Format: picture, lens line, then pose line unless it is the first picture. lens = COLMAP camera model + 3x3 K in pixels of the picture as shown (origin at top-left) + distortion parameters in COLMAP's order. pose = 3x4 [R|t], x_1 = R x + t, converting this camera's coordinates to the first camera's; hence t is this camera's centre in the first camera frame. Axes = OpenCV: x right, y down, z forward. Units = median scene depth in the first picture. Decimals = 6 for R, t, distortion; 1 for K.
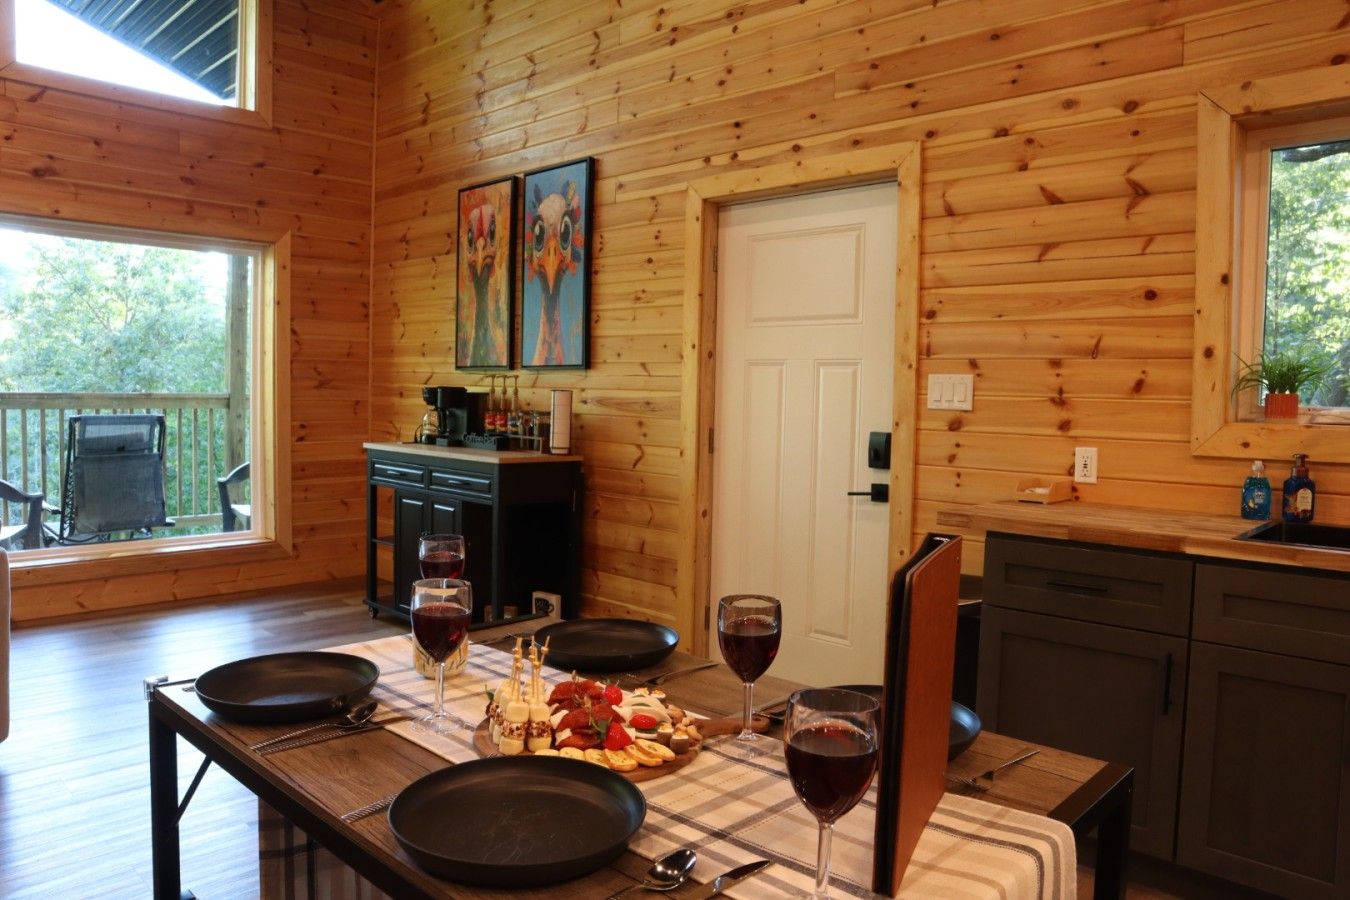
lens RADIAL K [[924.4, 0, 675.0], [0, 924.4, 450.0], [0, 0, 1]] dist [-0.122537, 0.078269]
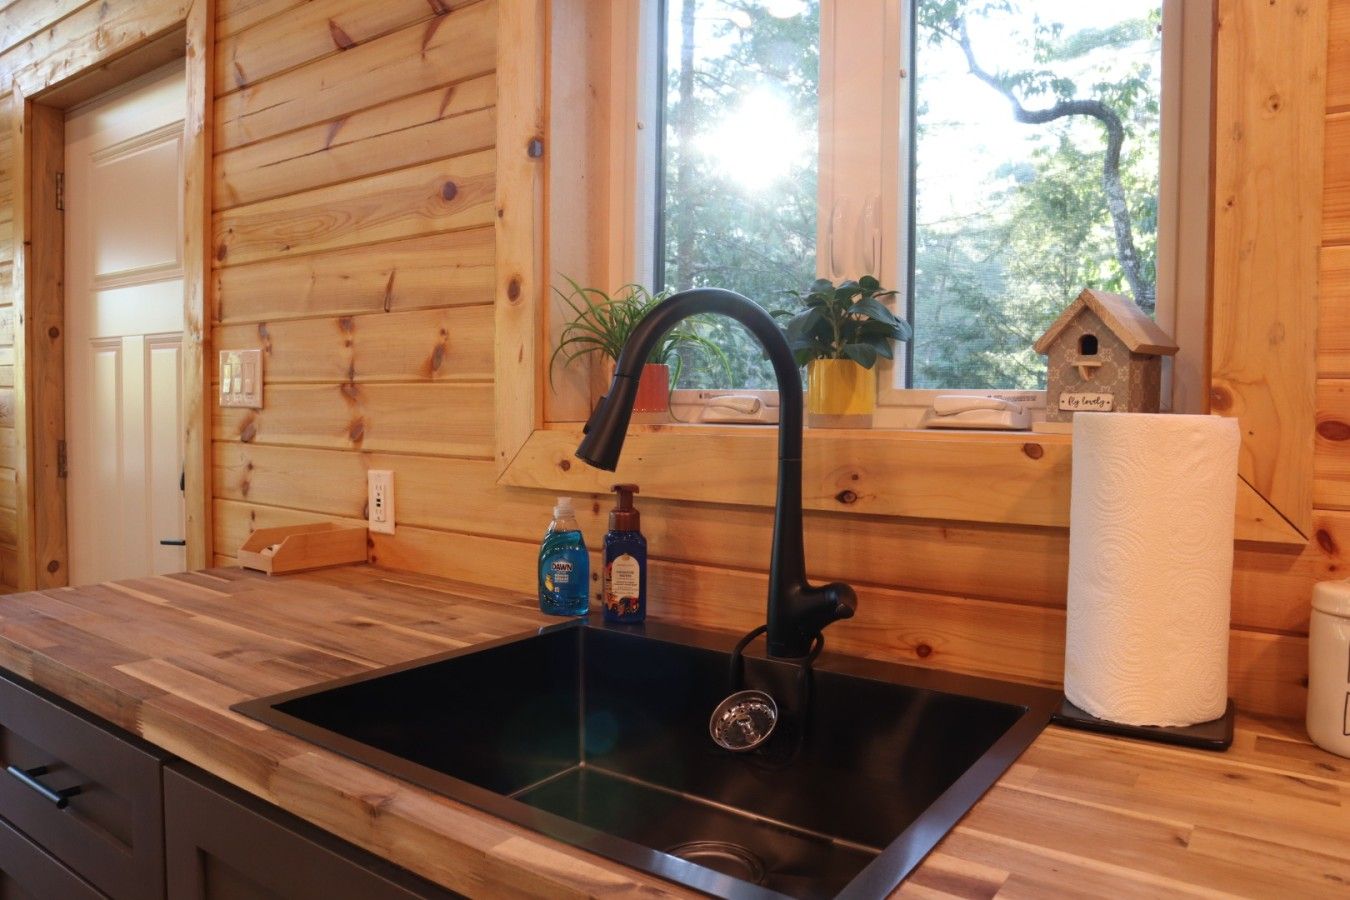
lens RADIAL K [[924.4, 0, 675.0], [0, 924.4, 450.0], [0, 0, 1]] dist [-0.122537, 0.078269]
pose [[0.991407, -0.011470, 0.130311, 0.465142], [0.012690, 0.999883, -0.008537, -0.006658], [-0.130198, 0.010117, 0.991436, 0.340427]]
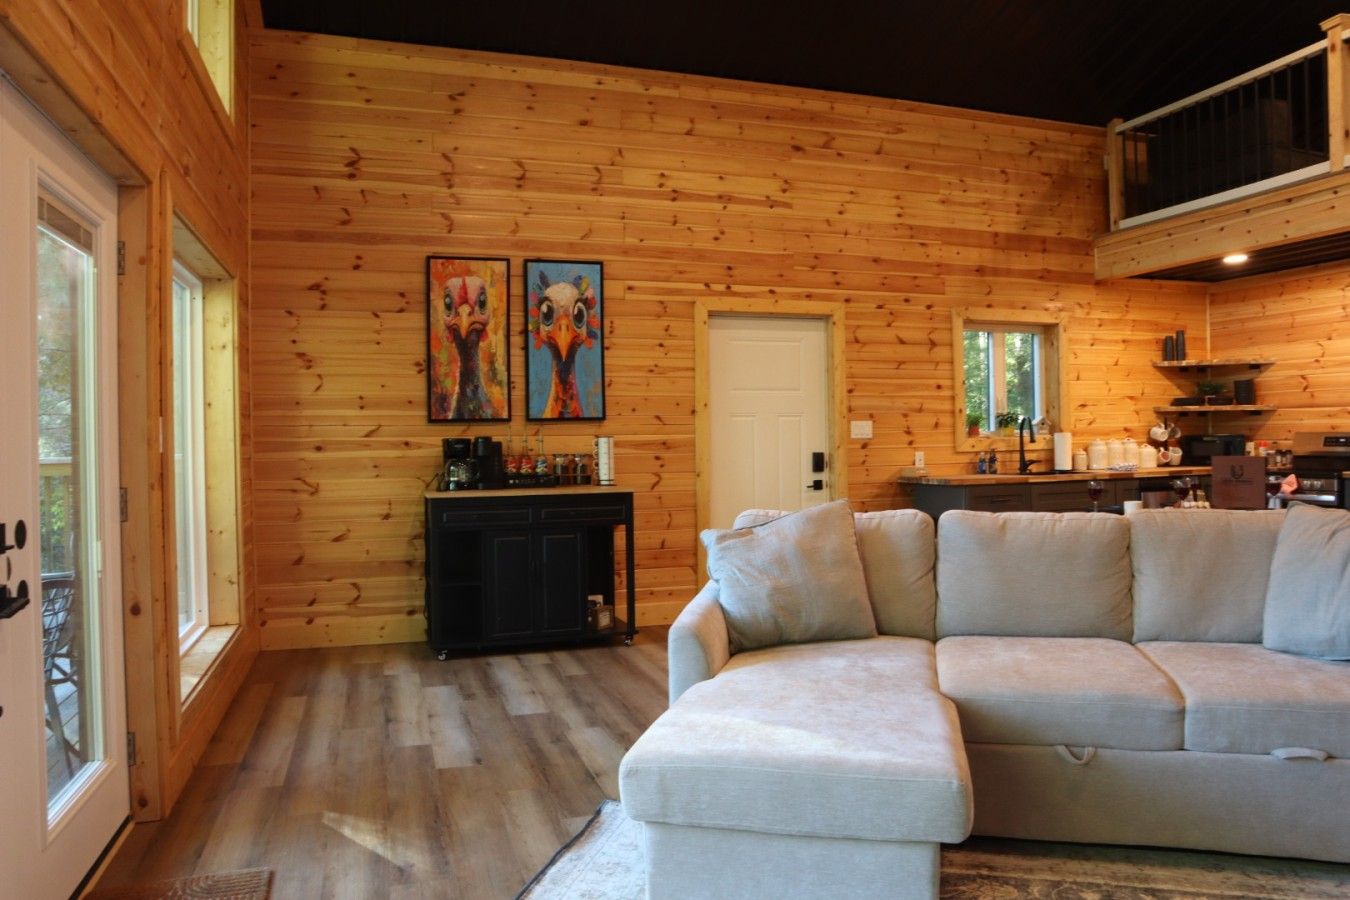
lens RADIAL K [[924.4, 0, 675.0], [0, 924.4, 450.0], [0, 0, 1]] dist [-0.122537, 0.078269]
pose [[0.484962, -0.042956, 0.873480, -1.542255], [0.077841, 0.996949, 0.005810, -0.057523], [-0.871064, 0.065175, 0.486826, 0.339070]]
